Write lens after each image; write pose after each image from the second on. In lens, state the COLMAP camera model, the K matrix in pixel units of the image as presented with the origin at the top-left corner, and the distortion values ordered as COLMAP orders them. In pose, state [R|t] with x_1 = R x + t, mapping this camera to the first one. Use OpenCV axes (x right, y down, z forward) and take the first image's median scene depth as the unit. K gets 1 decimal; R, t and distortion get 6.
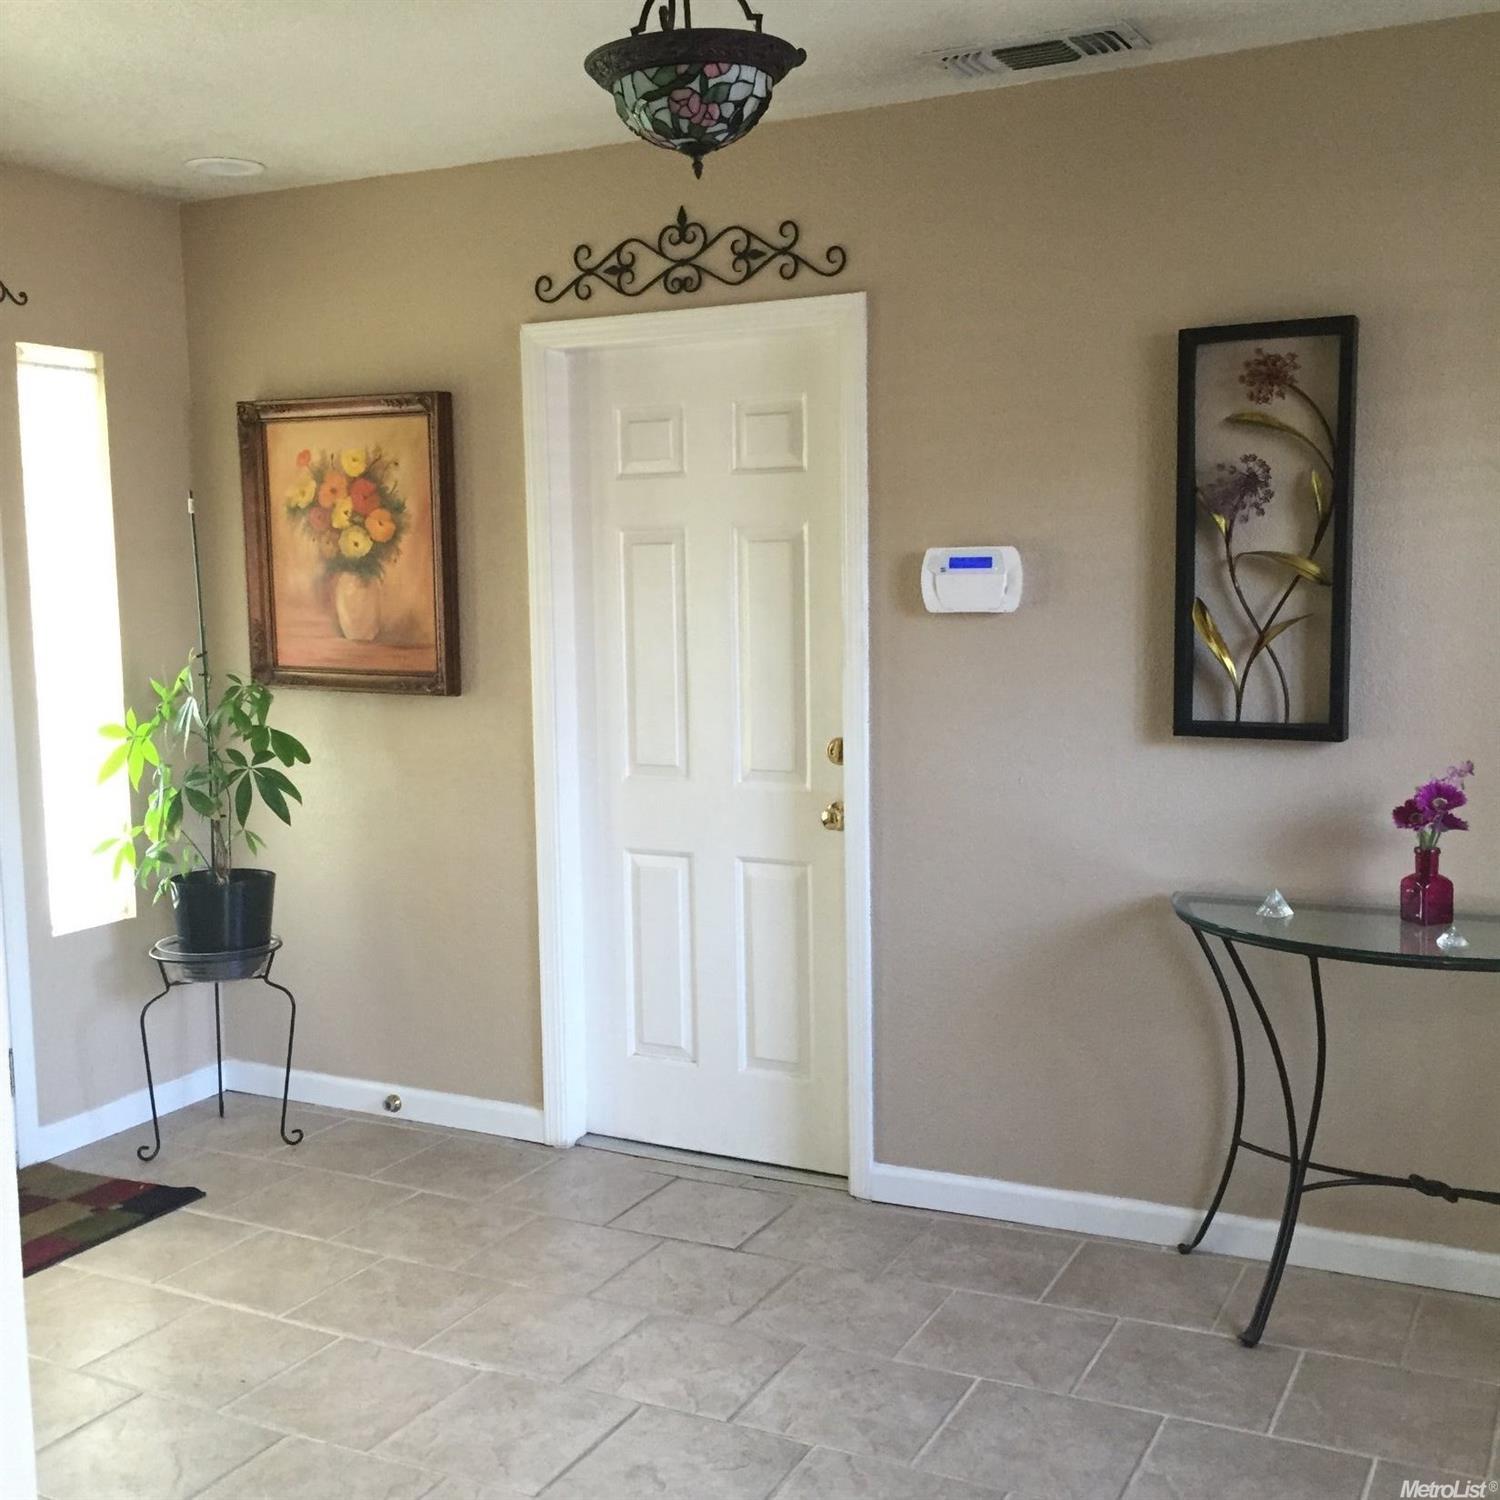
lens RADIAL K [[1726.4, 0, 750.0], [0, 1726.4, 750.0], [0, 0, 1]] dist [0.093764, -0.124378]
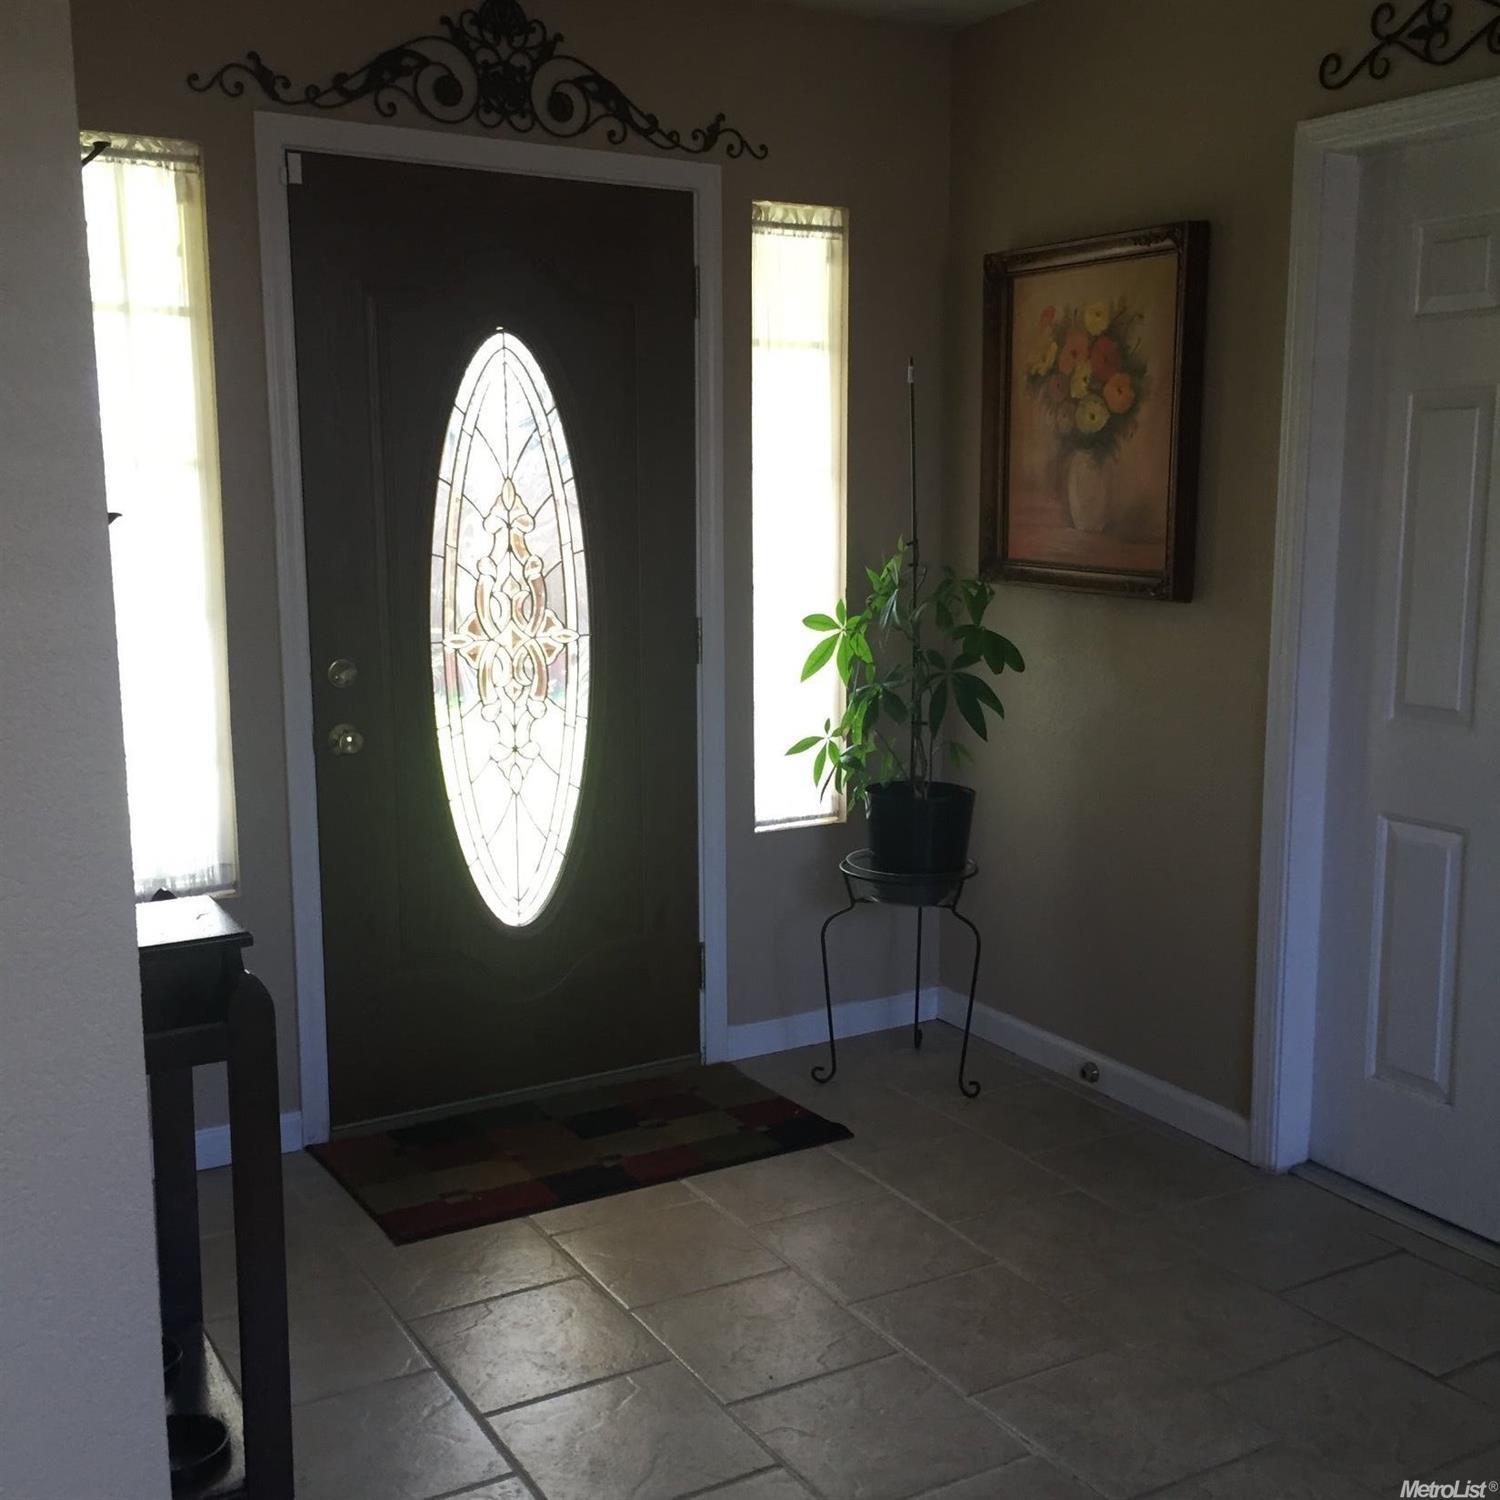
lens RADIAL K [[1726.4, 0, 750.0], [0, 1726.4, 750.0], [0, 0, 1]] dist [0.093764, -0.124378]
pose [[0.850033, 0.095594, -0.517982, 0.085773], [-0.066107, 0.994979, 0.075139, -0.009818], [0.522564, -0.029628, 0.852085, 0.190582]]
